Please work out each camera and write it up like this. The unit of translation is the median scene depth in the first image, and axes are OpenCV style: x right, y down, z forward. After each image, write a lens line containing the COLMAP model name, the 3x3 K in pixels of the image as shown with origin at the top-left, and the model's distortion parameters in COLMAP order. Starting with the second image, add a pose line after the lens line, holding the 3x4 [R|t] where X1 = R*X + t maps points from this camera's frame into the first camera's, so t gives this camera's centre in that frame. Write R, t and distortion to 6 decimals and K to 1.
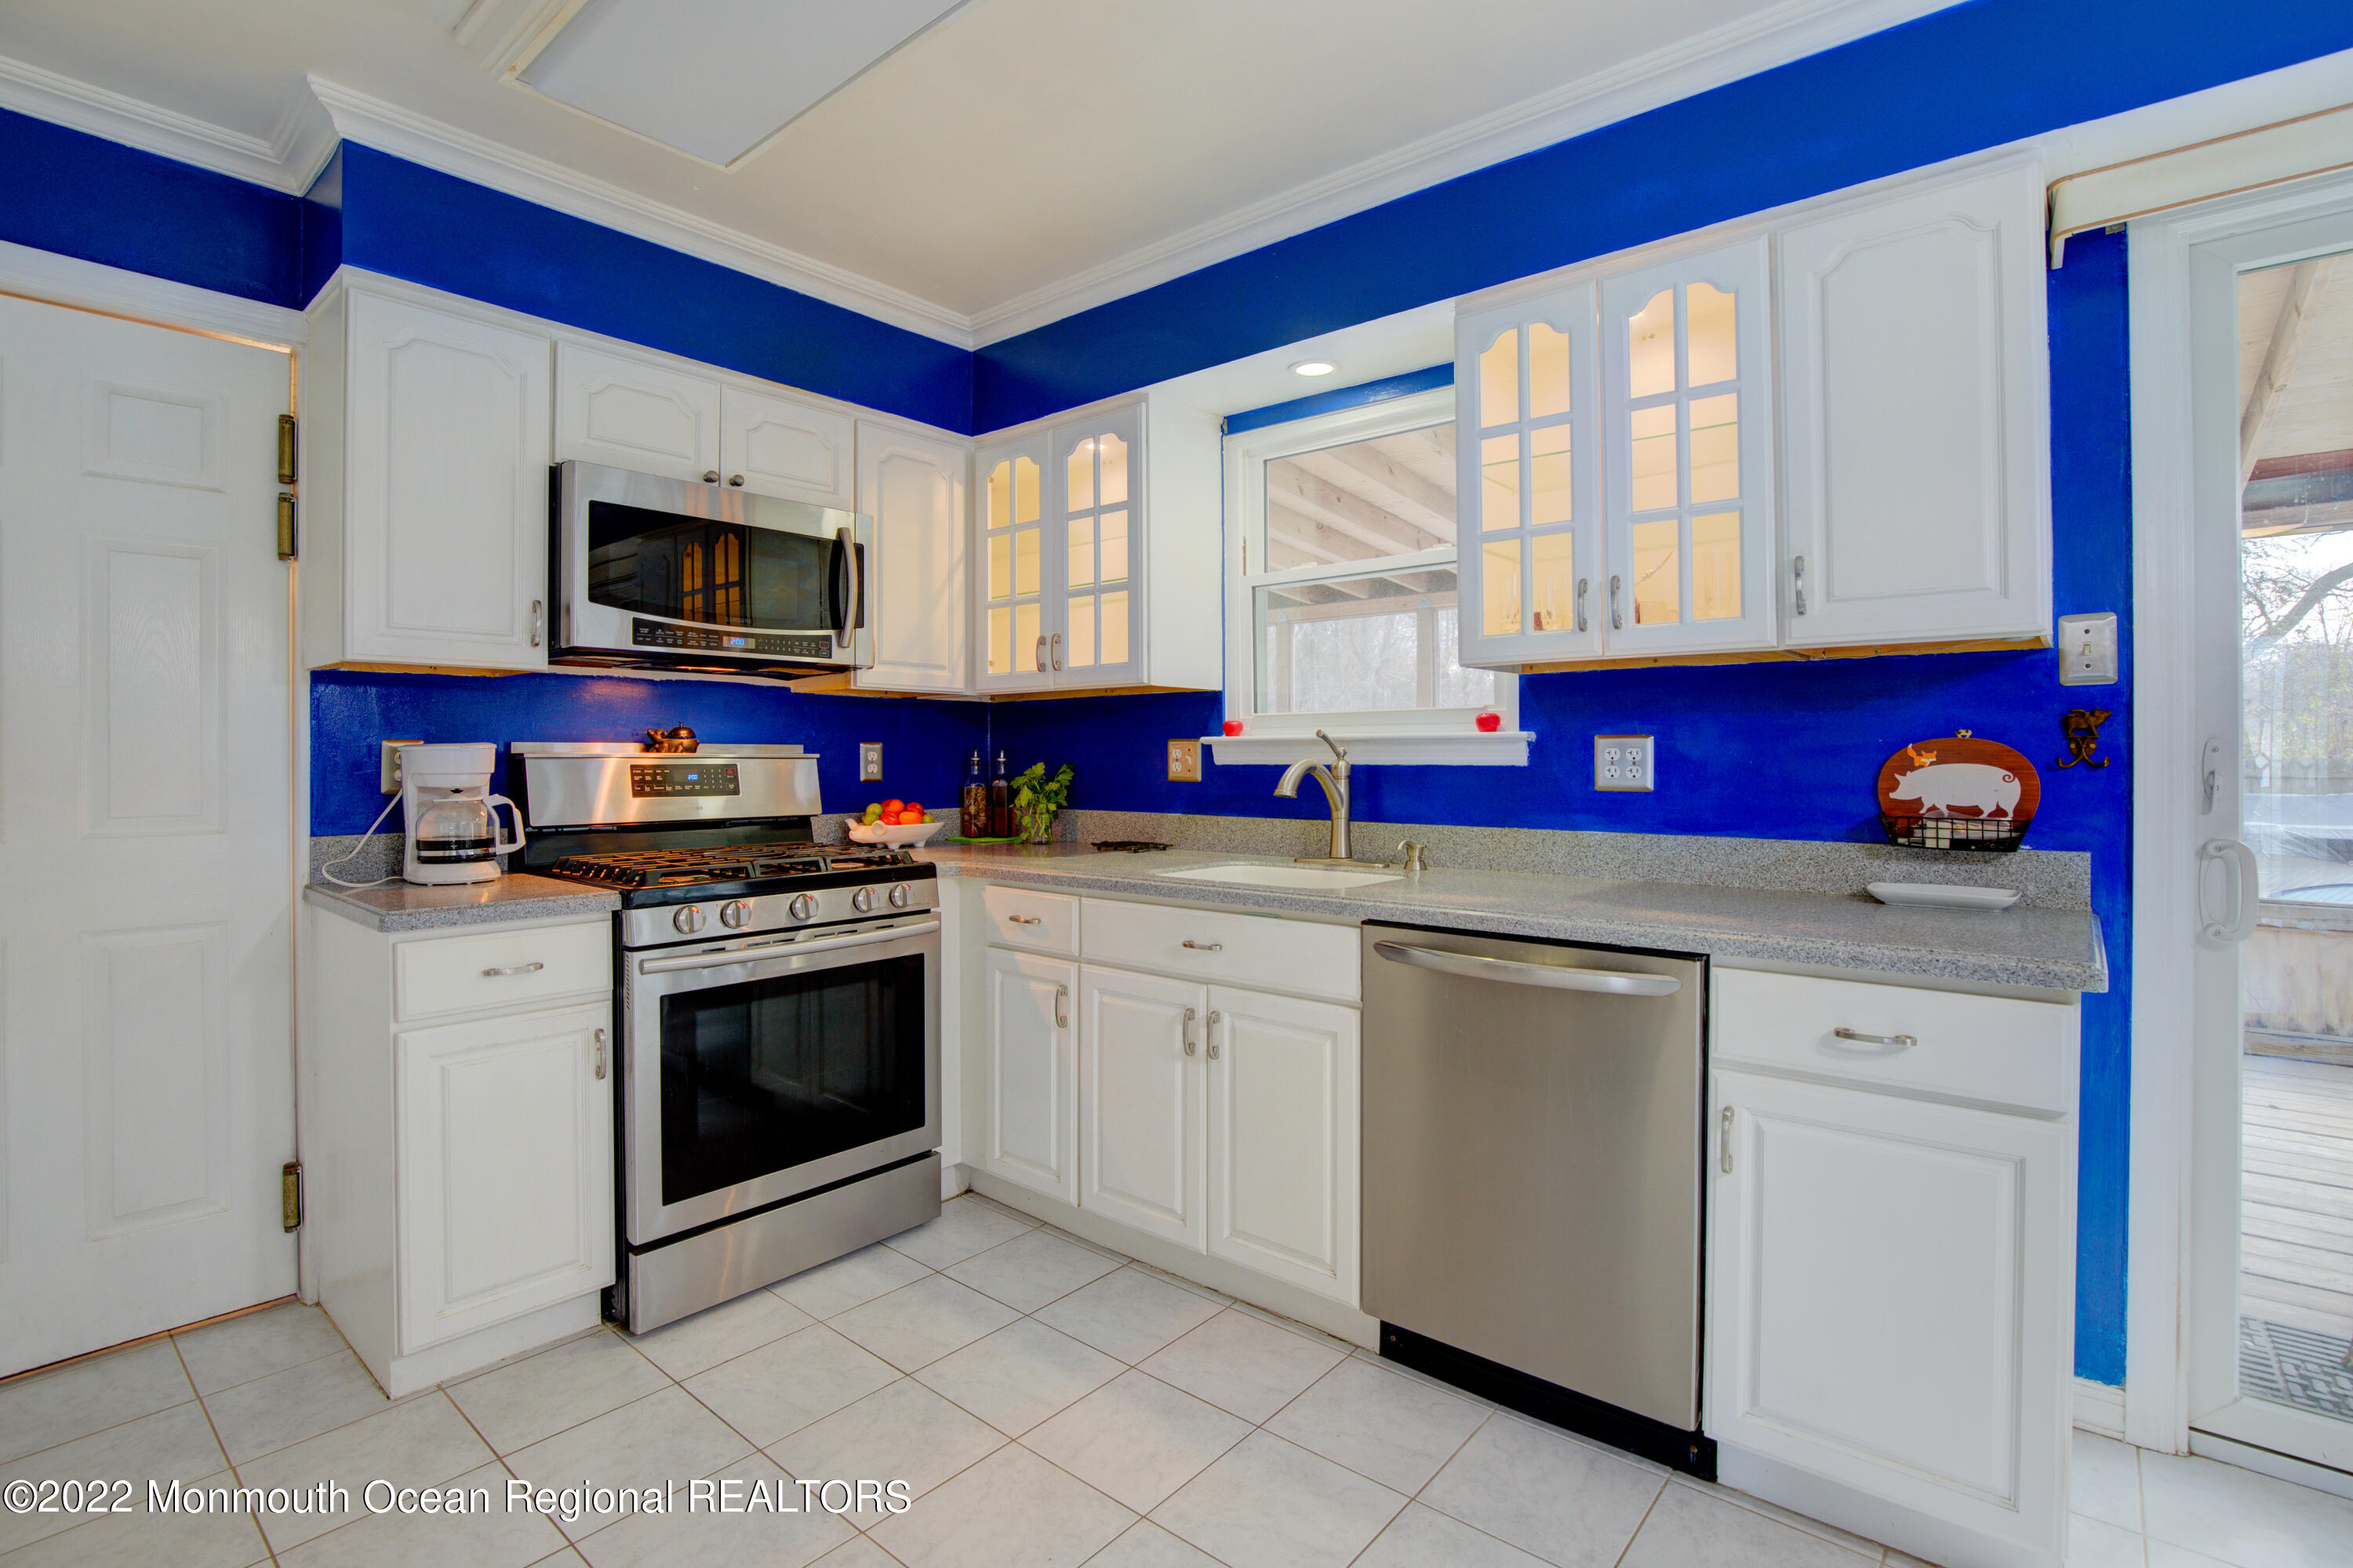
lens RADIAL K [[1105.8, 0, 1211.3], [0, 1105.8, 758.9], [0, 0, 1]] dist [-0.027817, 0.000998]
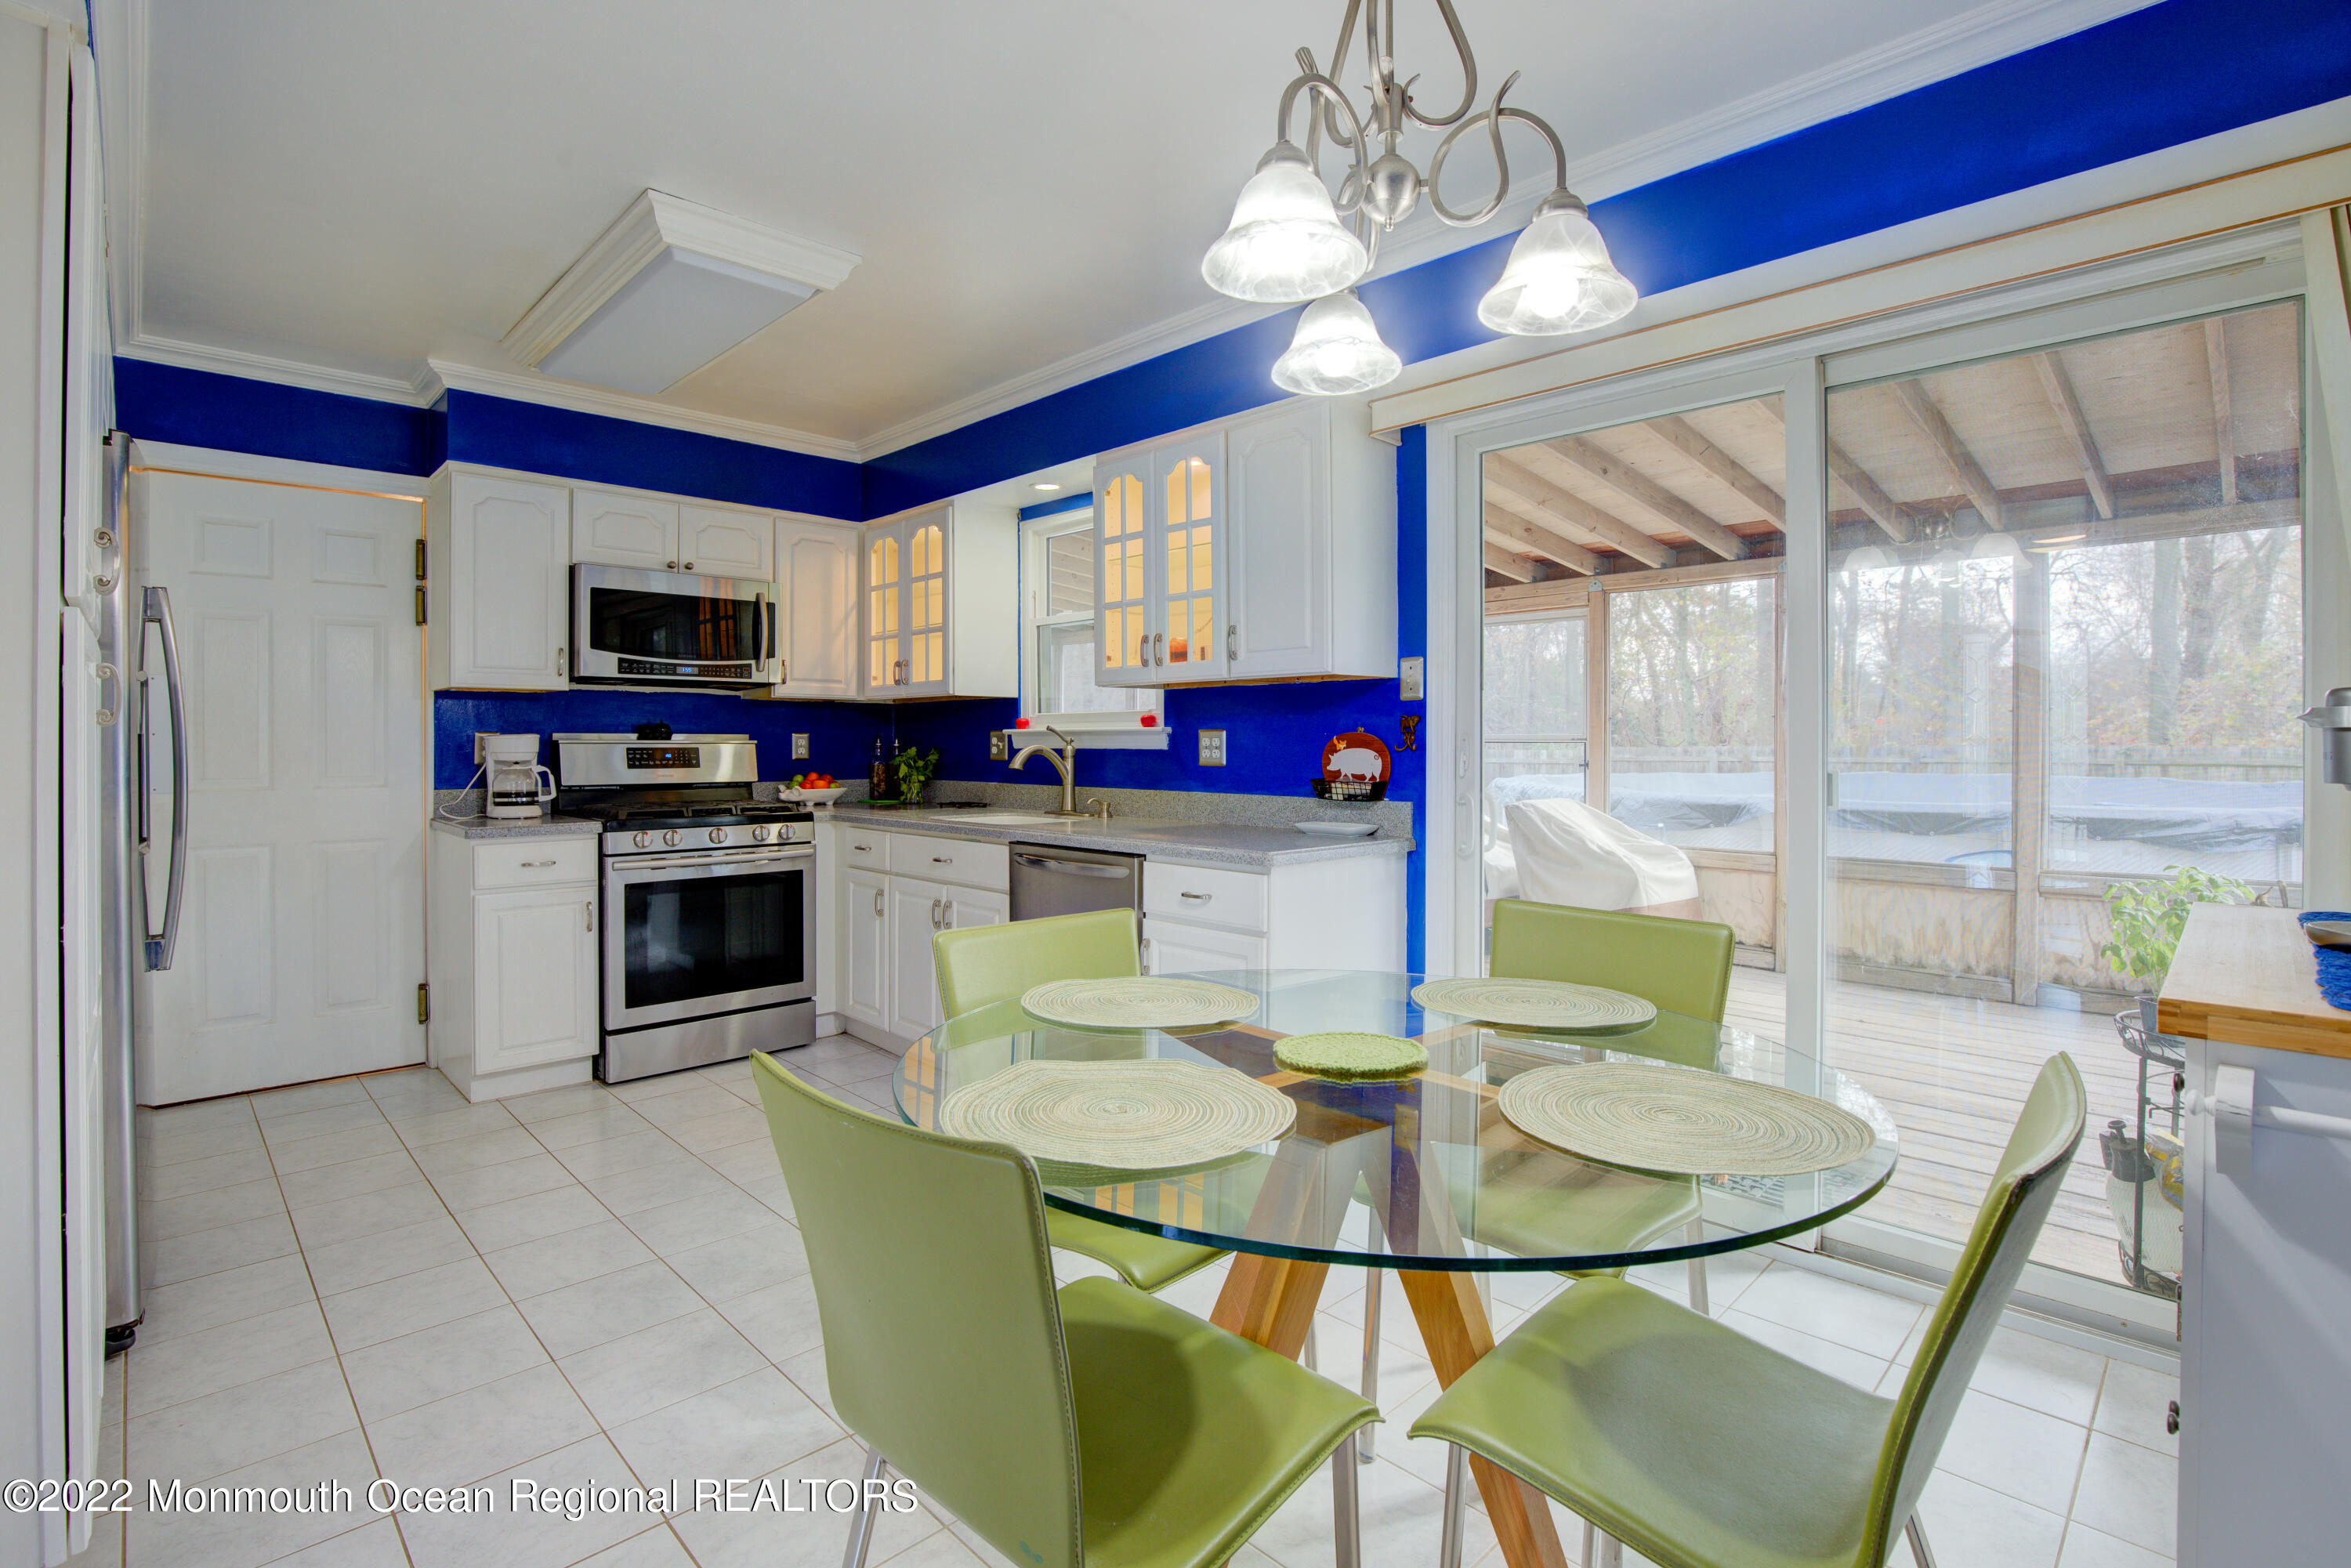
lens RADIAL K [[1102.4, 0, 1189.3], [0, 1102.4, 751.1], [0, 0, 1]] dist [-0.039459, 0.011559]
pose [[0.994561, 0.002721, -0.104123, 0.474219], [-0.002163, 0.999983, 0.005467, 0.000119], [0.104136, -0.005212, 0.994549, -0.512610]]
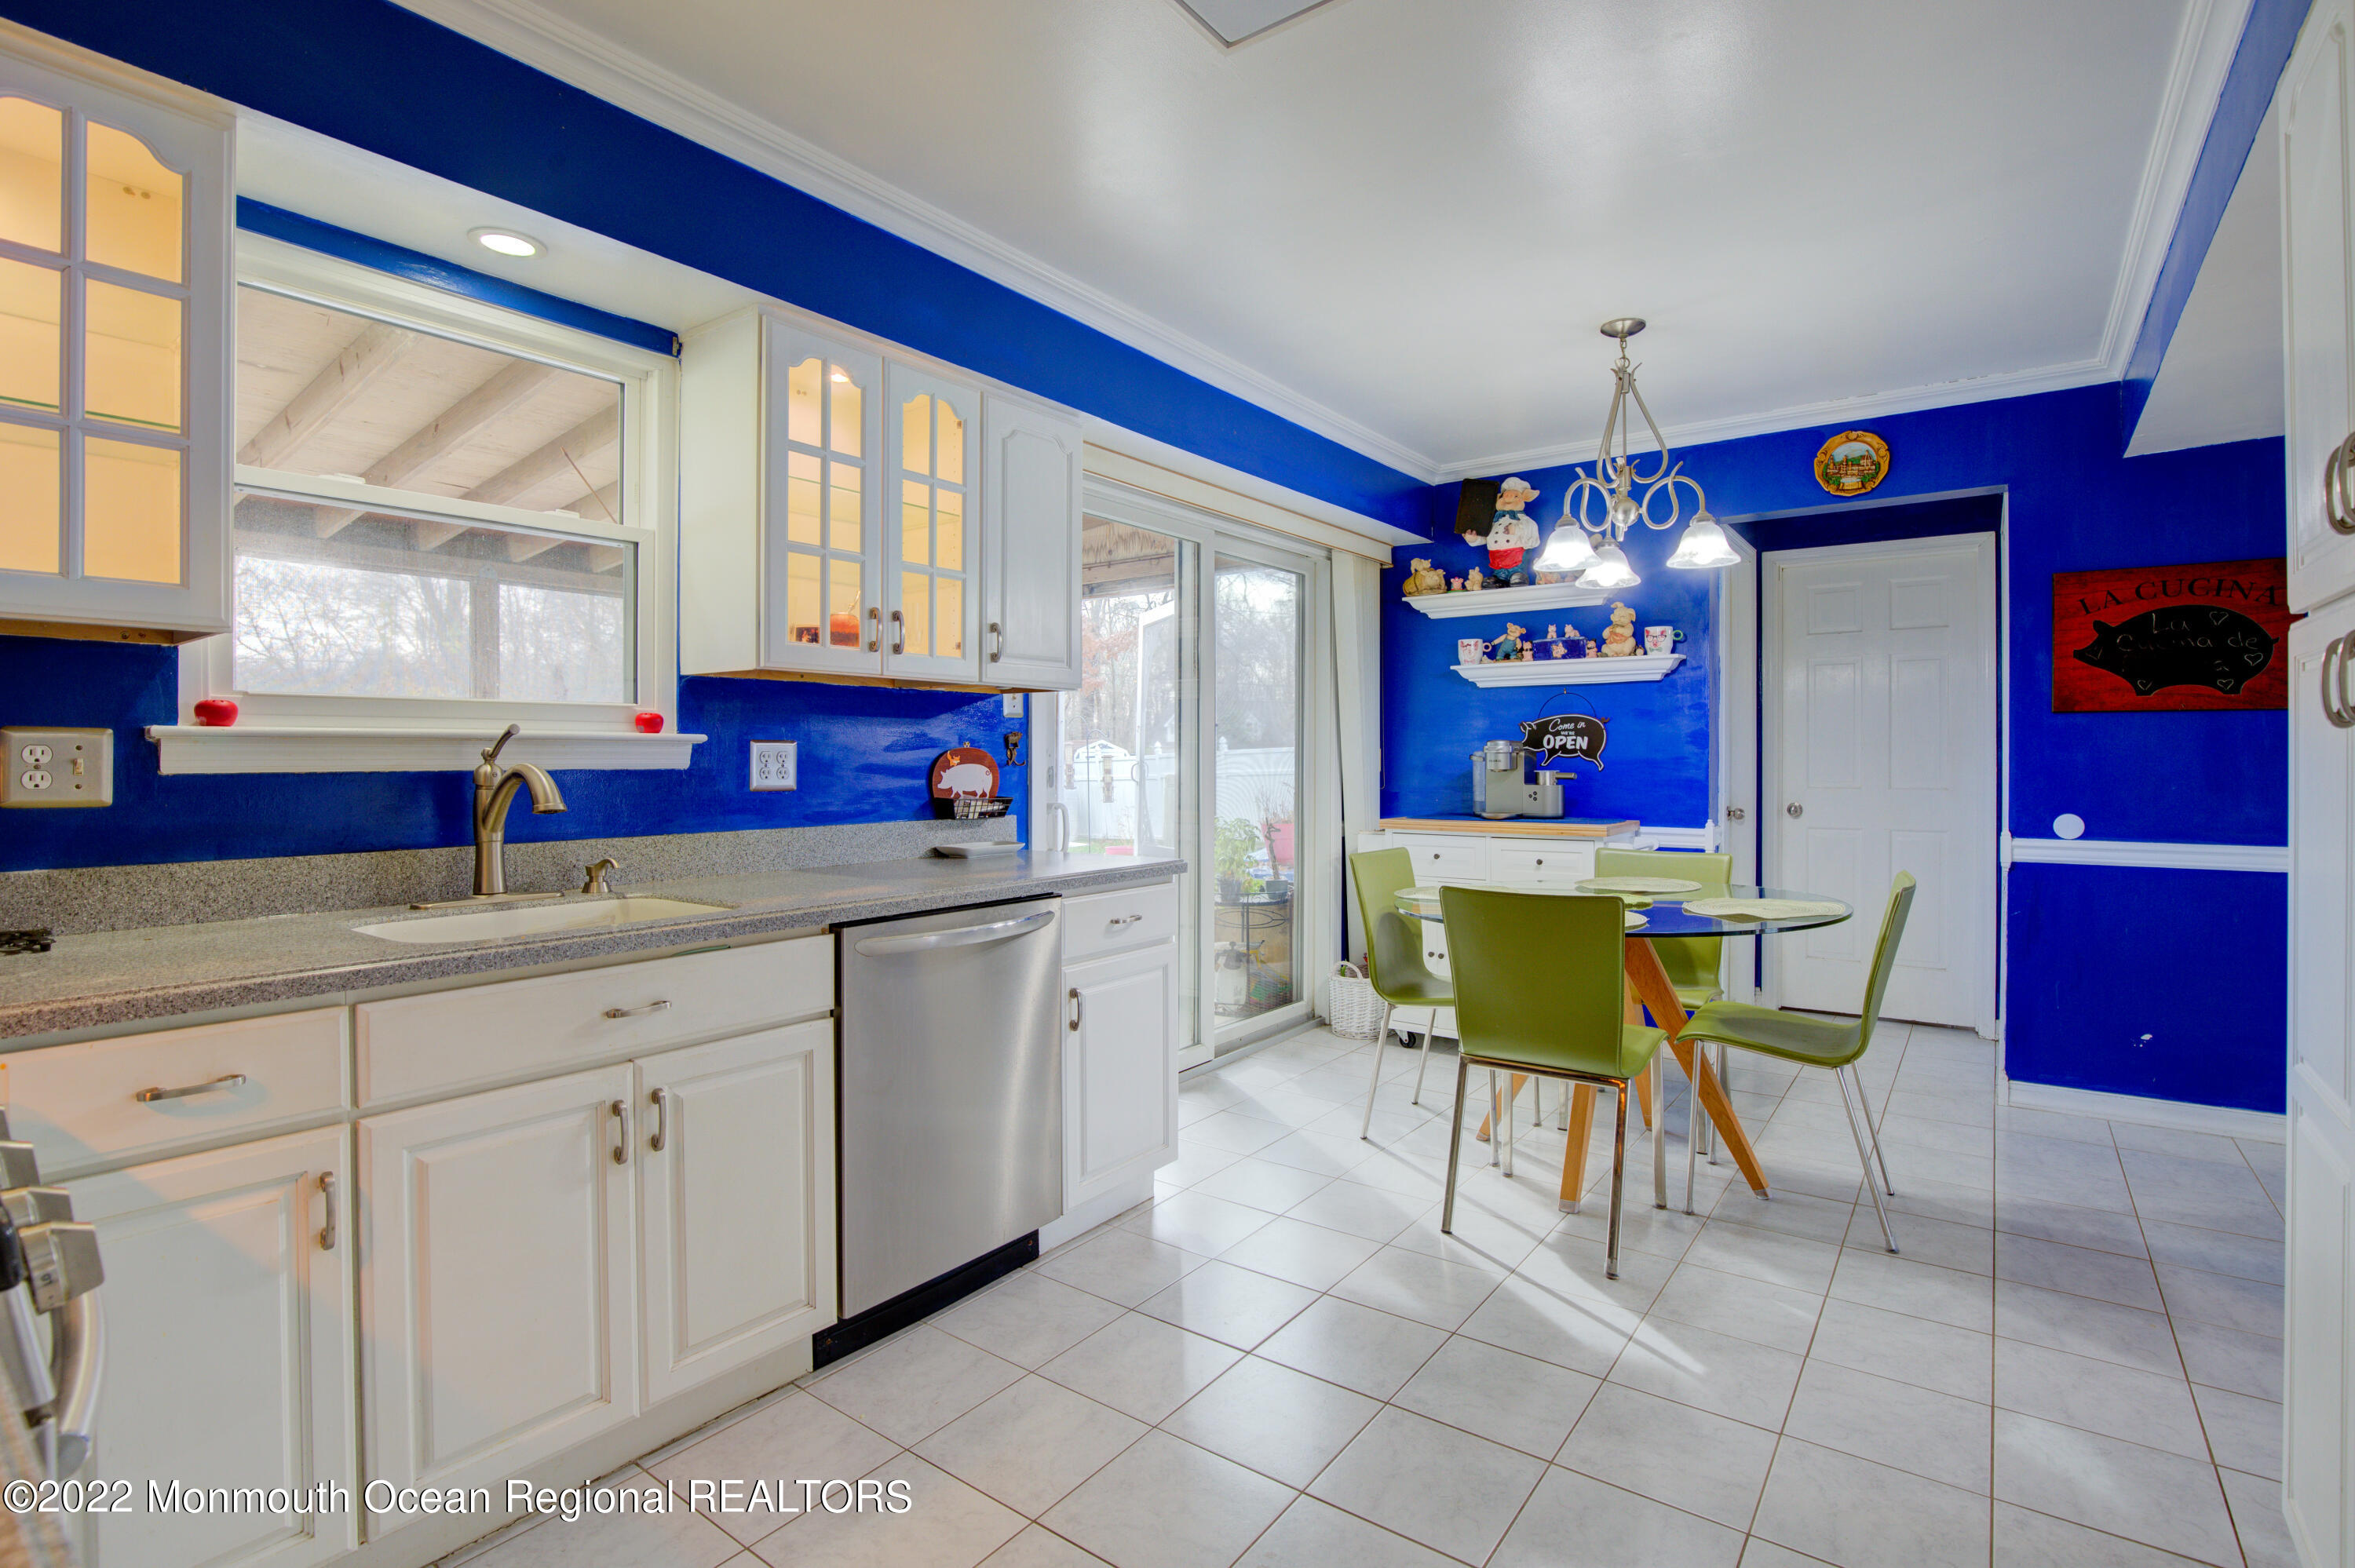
lens RADIAL K [[1106.5, 0, 1212.3], [0, 1106.5, 758.9], [0, 0, 1]] dist [-0.027817, 0.000998]
pose [[-0.062349, 0.001407, 0.998053, -0.712577], [0.003516, 0.999993, -0.001190, 0.000116], [-0.998048, 0.003435, -0.062354, 0.598017]]
